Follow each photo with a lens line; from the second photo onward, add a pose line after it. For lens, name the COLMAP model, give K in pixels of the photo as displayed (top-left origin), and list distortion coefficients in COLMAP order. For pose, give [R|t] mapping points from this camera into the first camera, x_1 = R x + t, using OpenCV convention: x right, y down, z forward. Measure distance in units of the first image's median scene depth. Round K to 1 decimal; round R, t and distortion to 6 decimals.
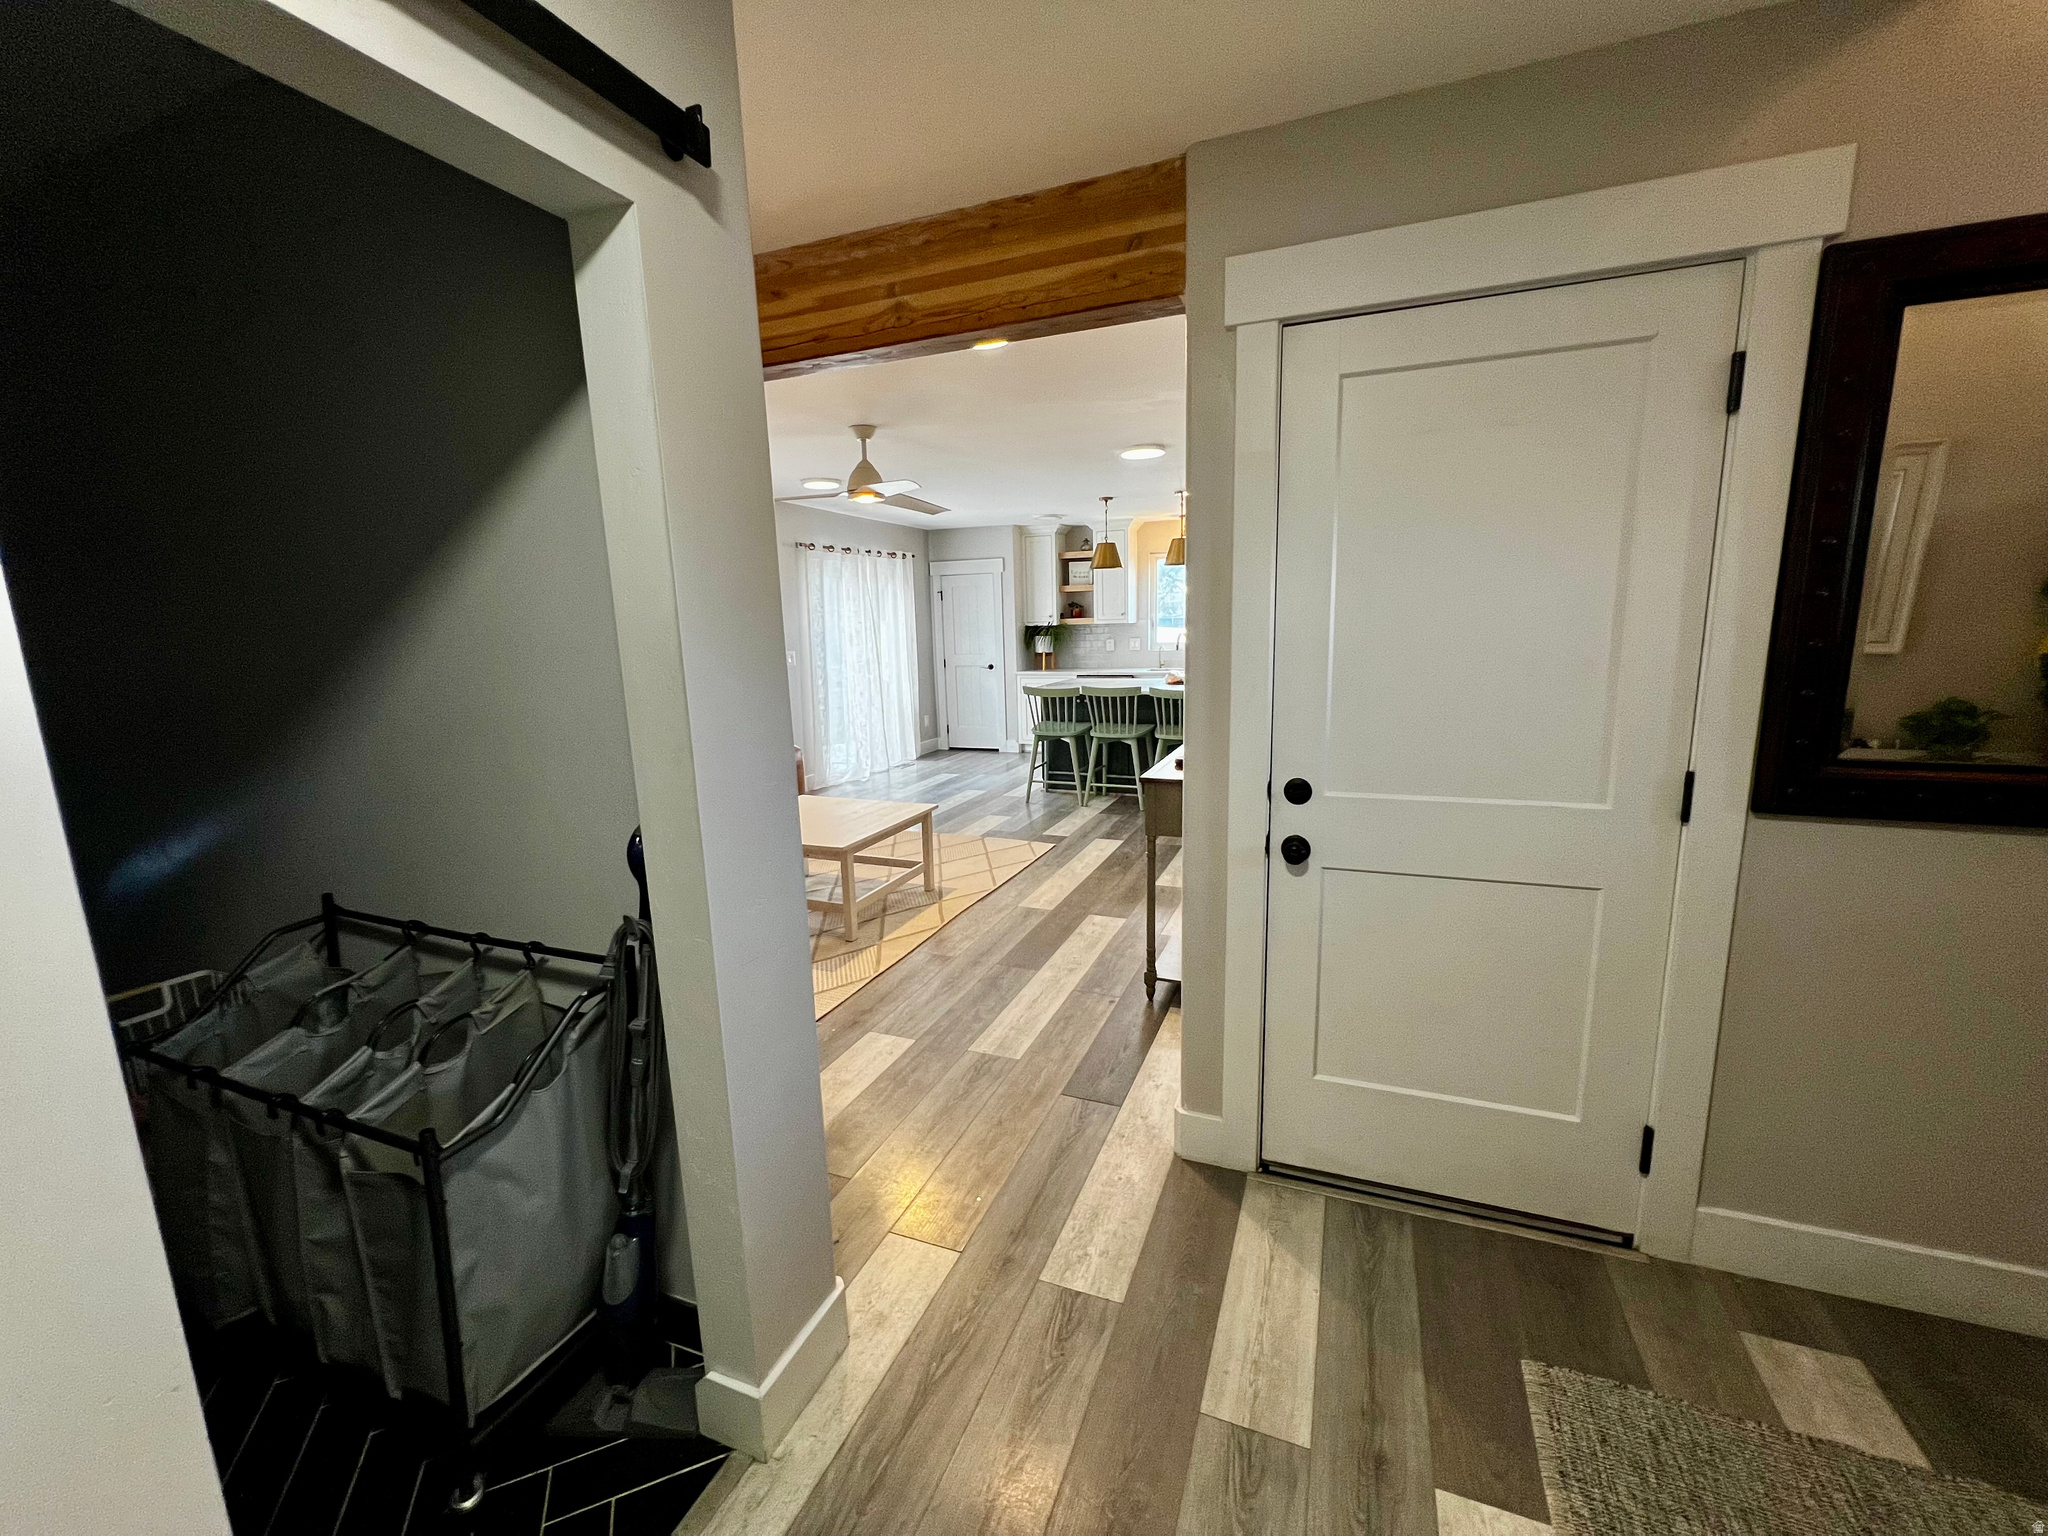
lens RADIAL K [[820.6, 0, 1025.7], [0, 820.6, 766.4], [0, 0, 1]] dist [-0.002154, -0.000029]
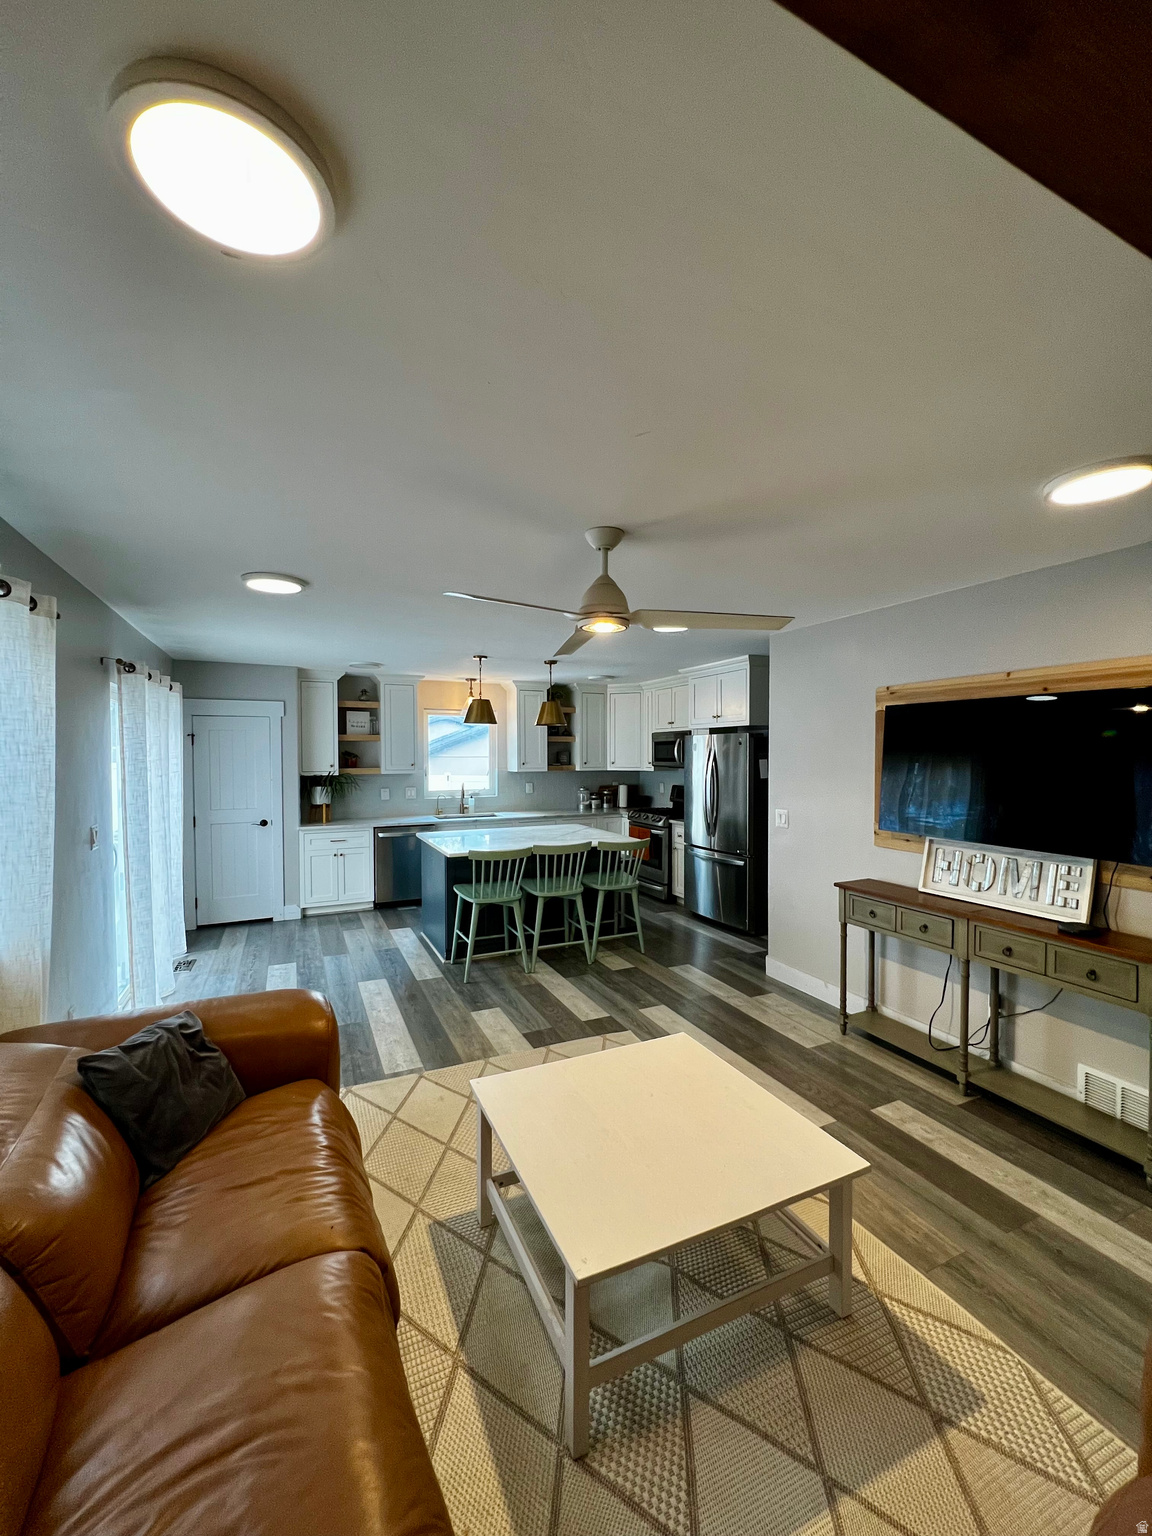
lens RADIAL K [[615.5, 0, 577.1], [0, 615.5, 769.0], [0, 0, 1]] dist [-0.002154, -0.000029]
pose [[0.684527, 0.004888, 0.728971, -0.597322], [0.111862, 0.987430, -0.111663, -0.142417], [-0.720354, 0.157980, 0.675376, 0.661593]]
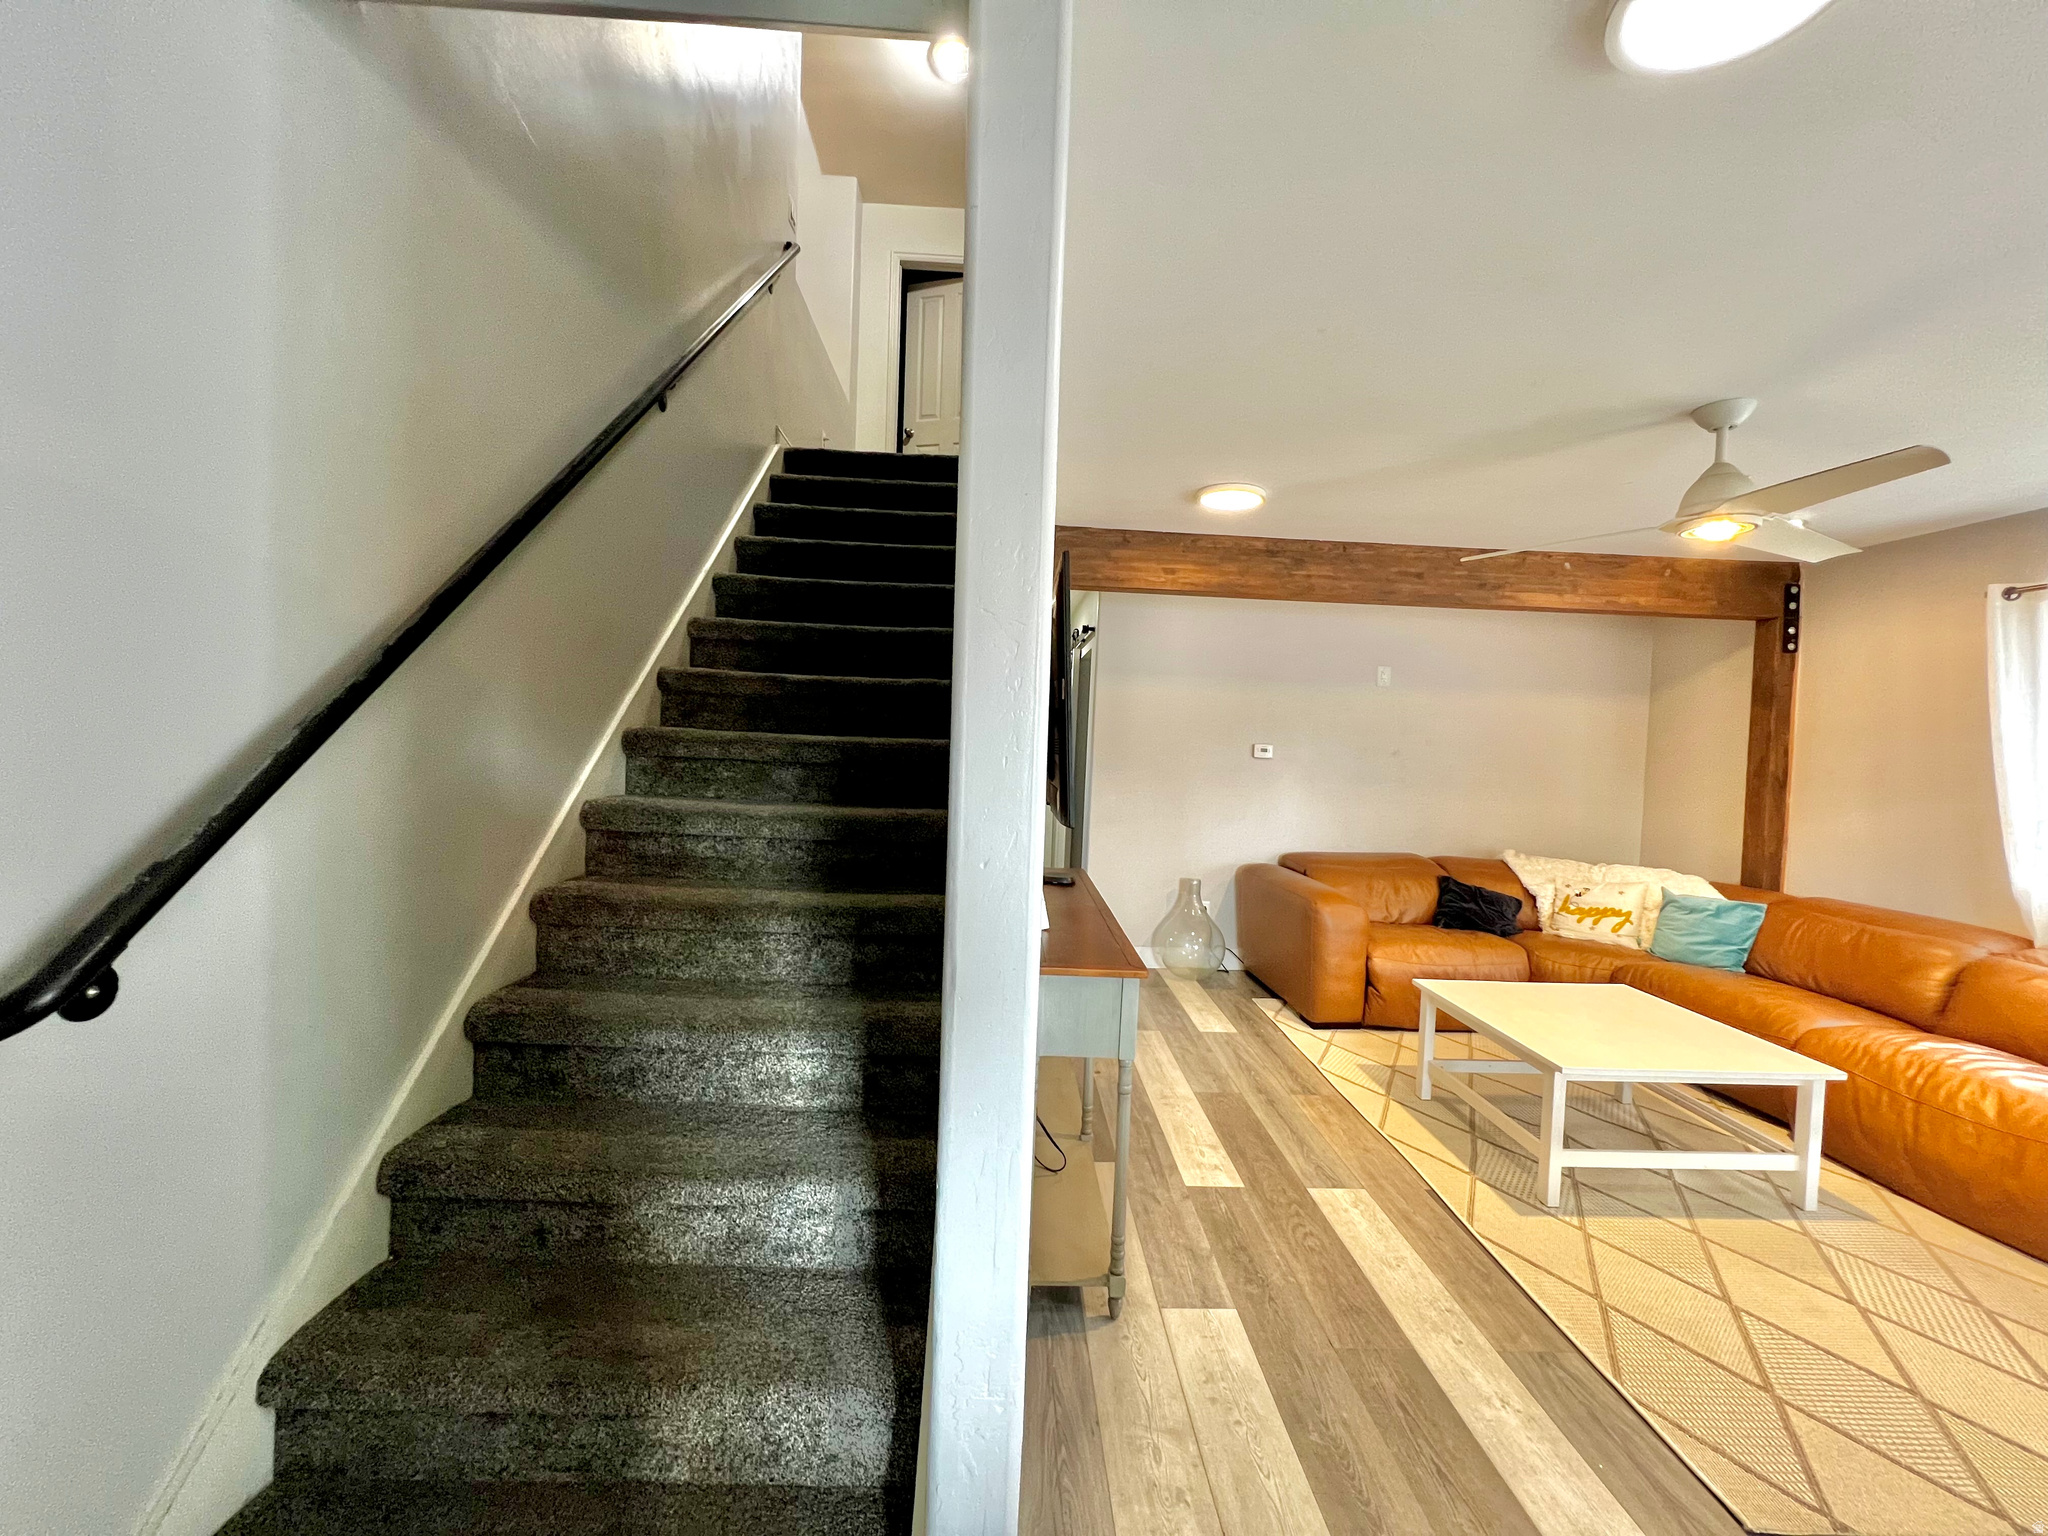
lens RADIAL K [[820.6, 0, 1025.7], [0, 820.6, 766.4], [0, 0, 1]] dist [-0.002154, -0.000029]
pose [[-0.915533, 0.005840, -0.402201, 0.457161], [-0.082820, 0.975734, 0.202690, -0.239441], [0.393625, 0.218880, -0.892833, 1.330925]]
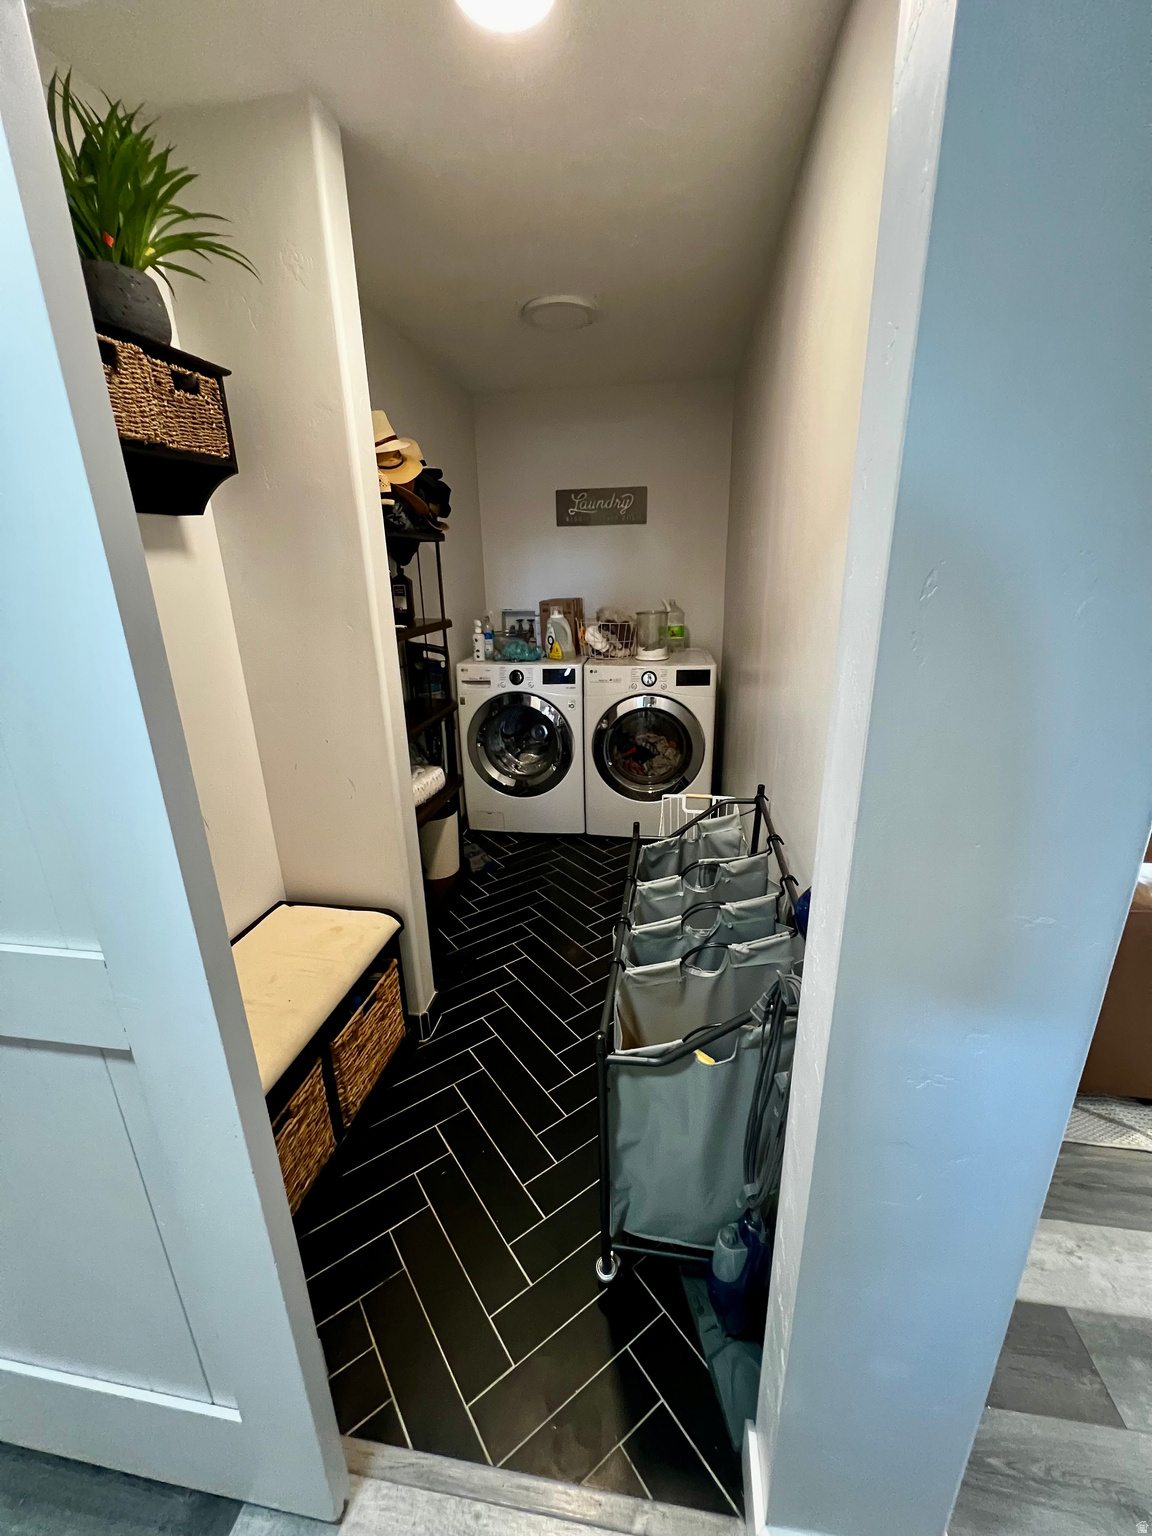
lens RADIAL K [[615.5, 0, 577.1], [0, 615.5, 769.0], [0, 0, 1]] dist [-0.002154, -0.000029]
pose [[0.223071, 0.321849, -0.920137, -0.011716], [-0.152339, 0.943834, 0.293206, -0.046150], [0.962825, 0.074767, 0.259573, 0.191023]]
